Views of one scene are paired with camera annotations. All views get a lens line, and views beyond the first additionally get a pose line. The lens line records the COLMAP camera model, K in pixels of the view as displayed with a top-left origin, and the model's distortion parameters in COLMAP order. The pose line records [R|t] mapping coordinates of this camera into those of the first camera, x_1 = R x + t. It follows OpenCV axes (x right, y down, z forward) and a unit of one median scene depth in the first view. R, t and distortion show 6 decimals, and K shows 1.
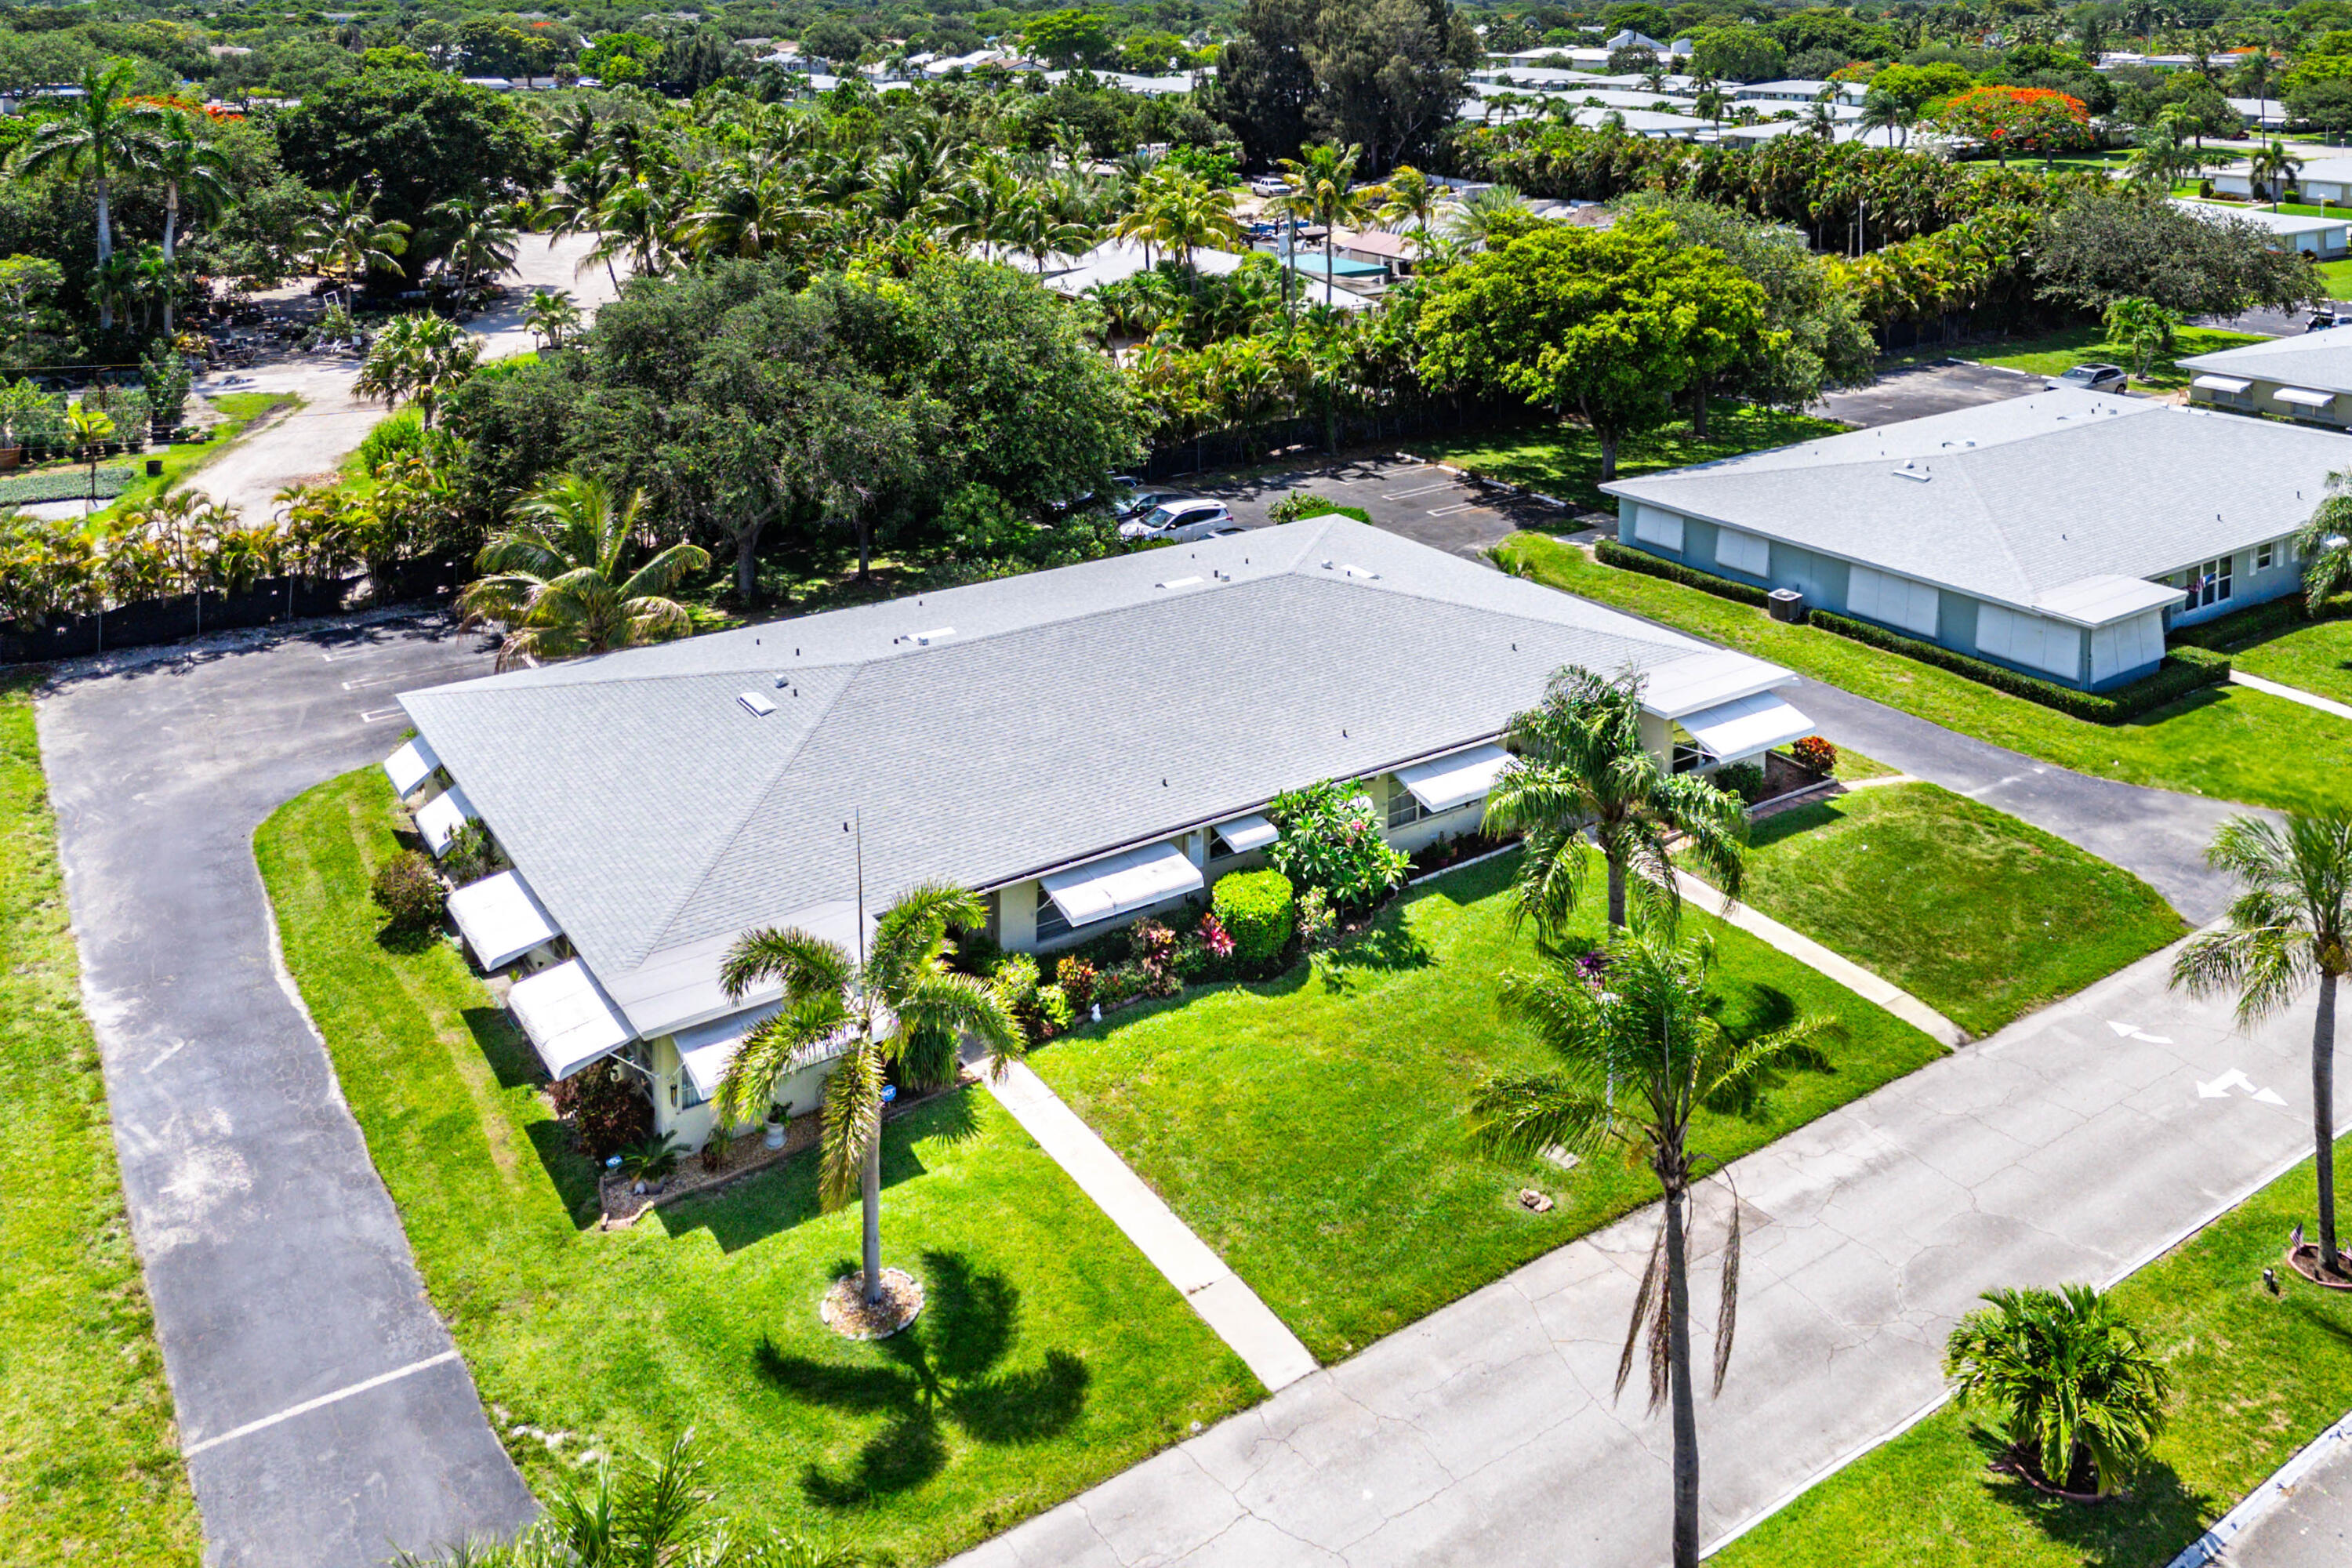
lens RADIAL K [[1697.9, 0, 1176.0], [0, 1697.9, 784.0], [0, 0, 1]] dist [0.062625, -0.061911]
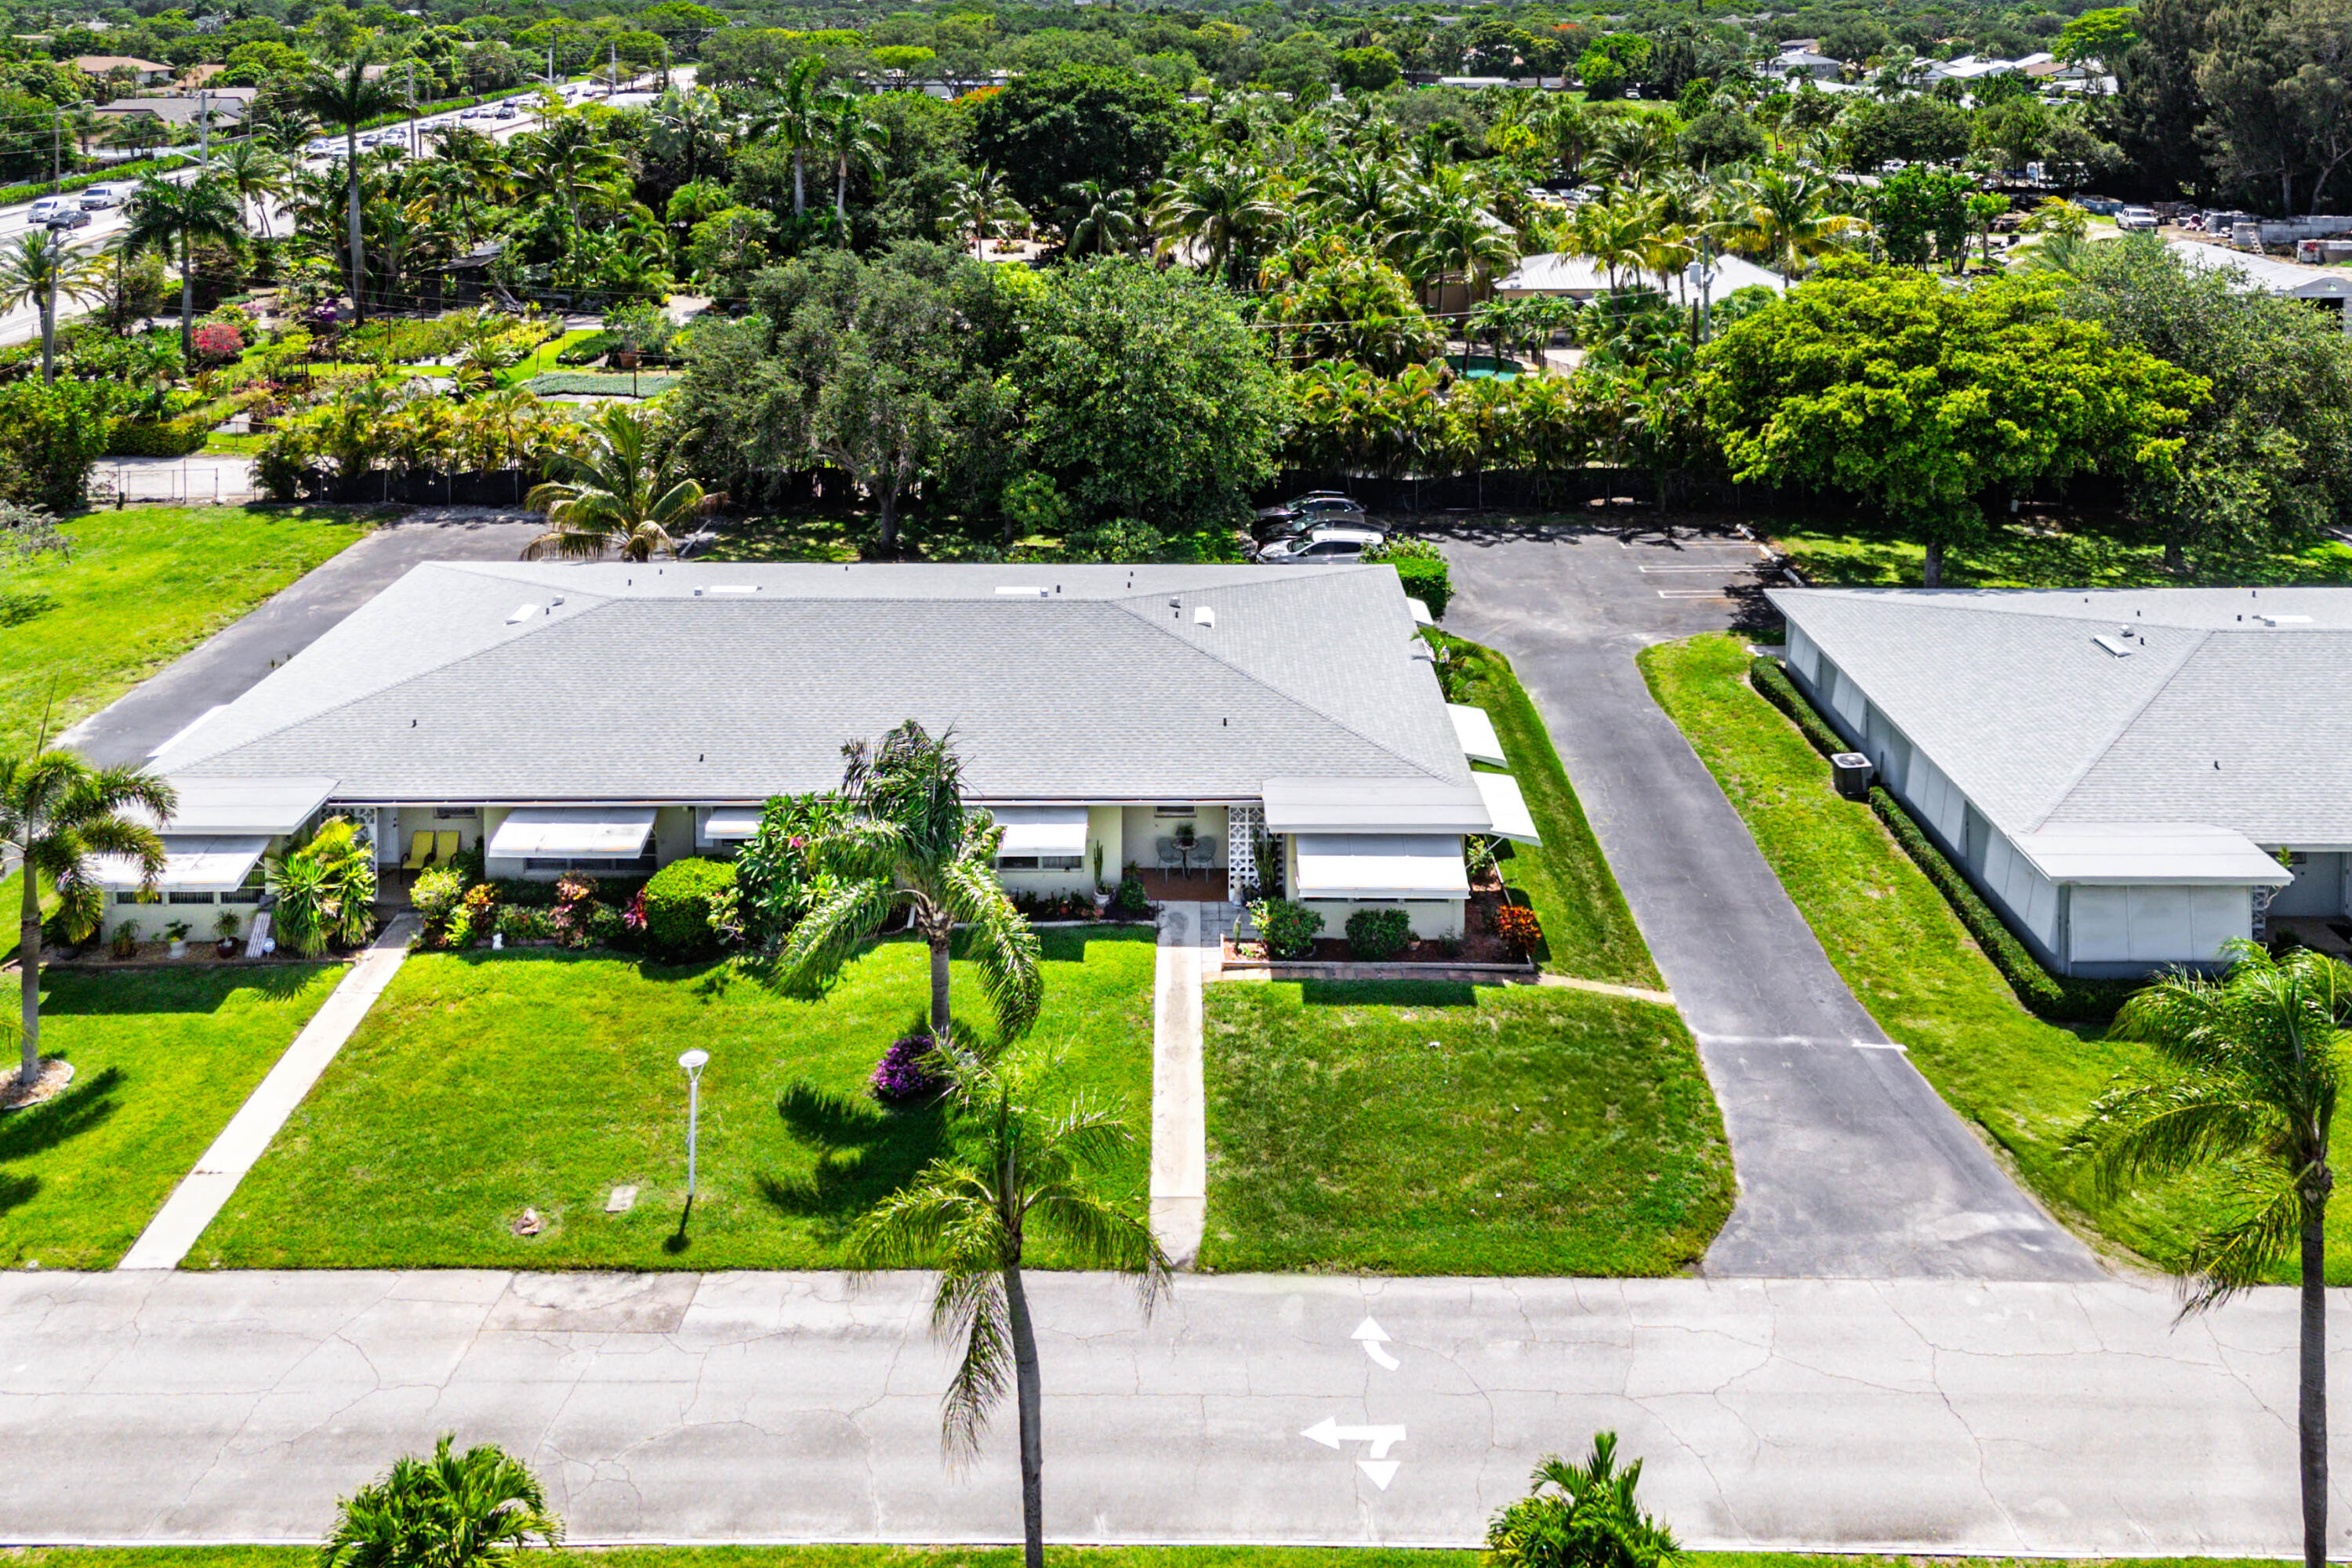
lens RADIAL K [[1697.9, 0, 1176.0], [0, 1697.9, 784.0], [0, 0, 1]] dist [0.062625, -0.061911]
pose [[0.830137, 0.233350, -0.506381, 0.550267], [-0.233500, 0.970228, 0.064309, -0.086142], [0.506311, 0.064855, 0.859909, 0.186857]]
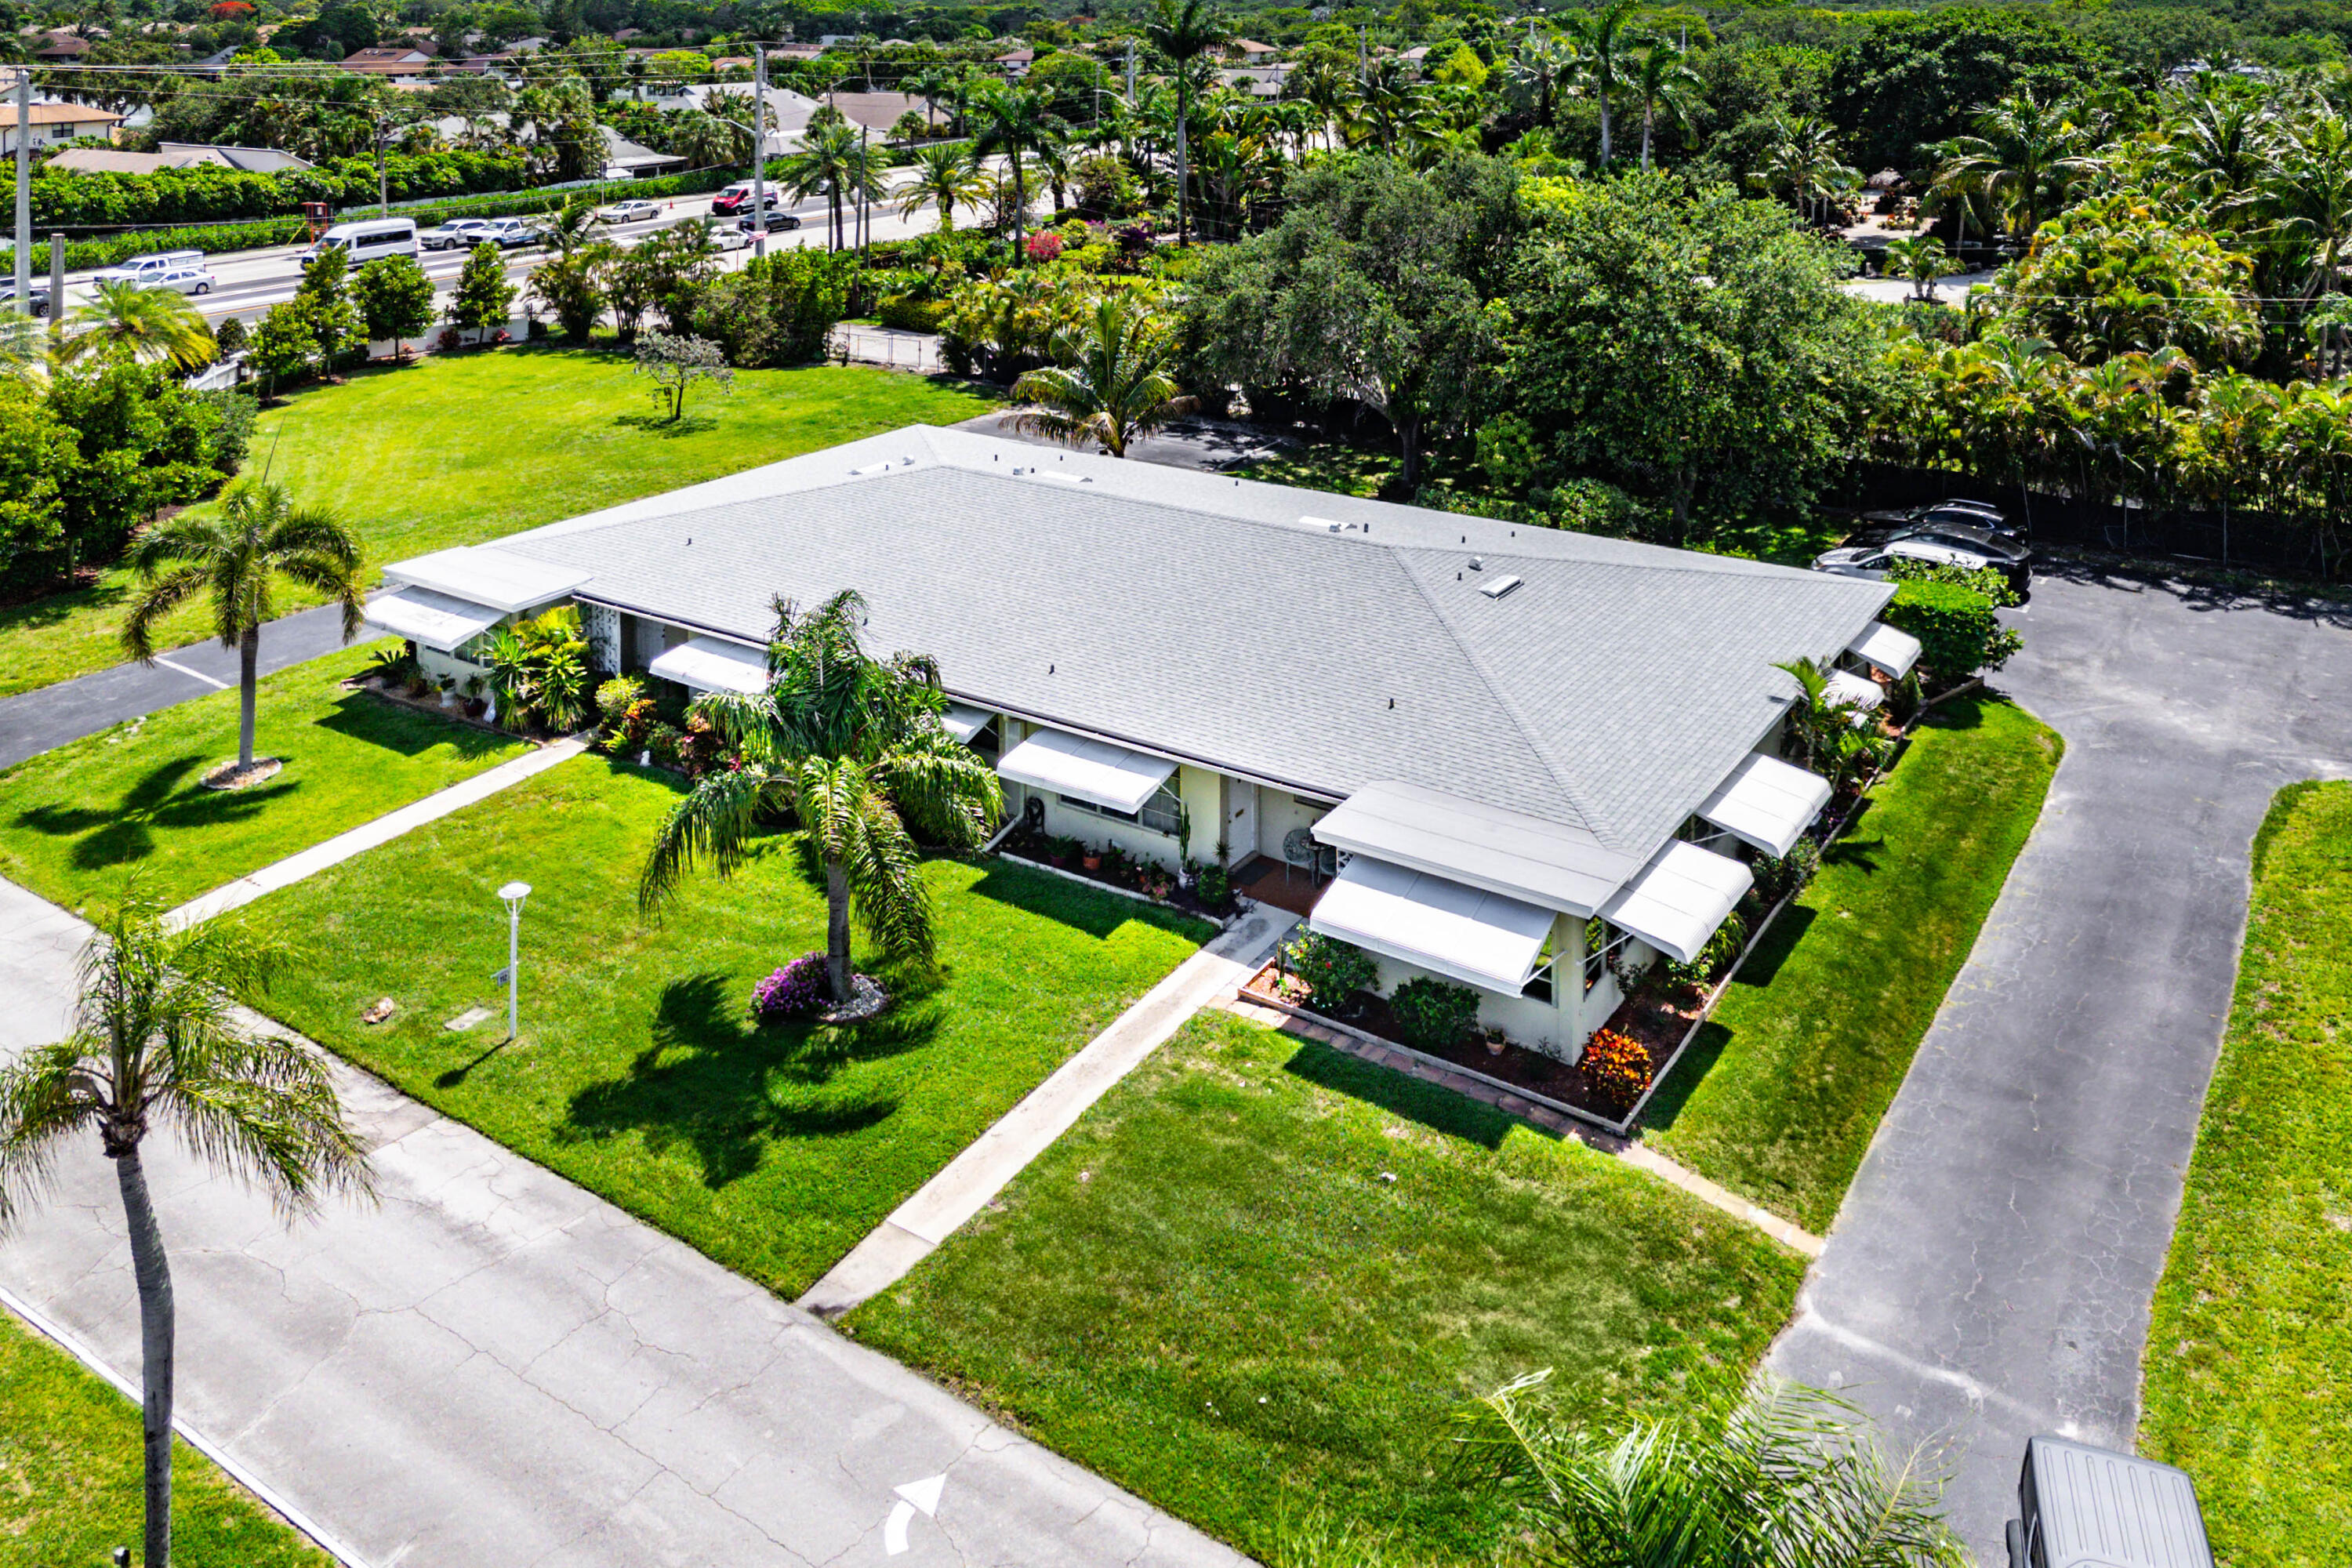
lens RADIAL K [[1746.8, 0, 1174.1], [0, 1746.8, 623.6], [0, 0, 1]] dist [0.043804, -0.004548]
pose [[0.381740, 0.310141, -0.870682, 0.675915], [-0.385129, 0.909721, 0.155191, -0.160989], [0.840209, 0.276082, 0.466721, 0.489117]]
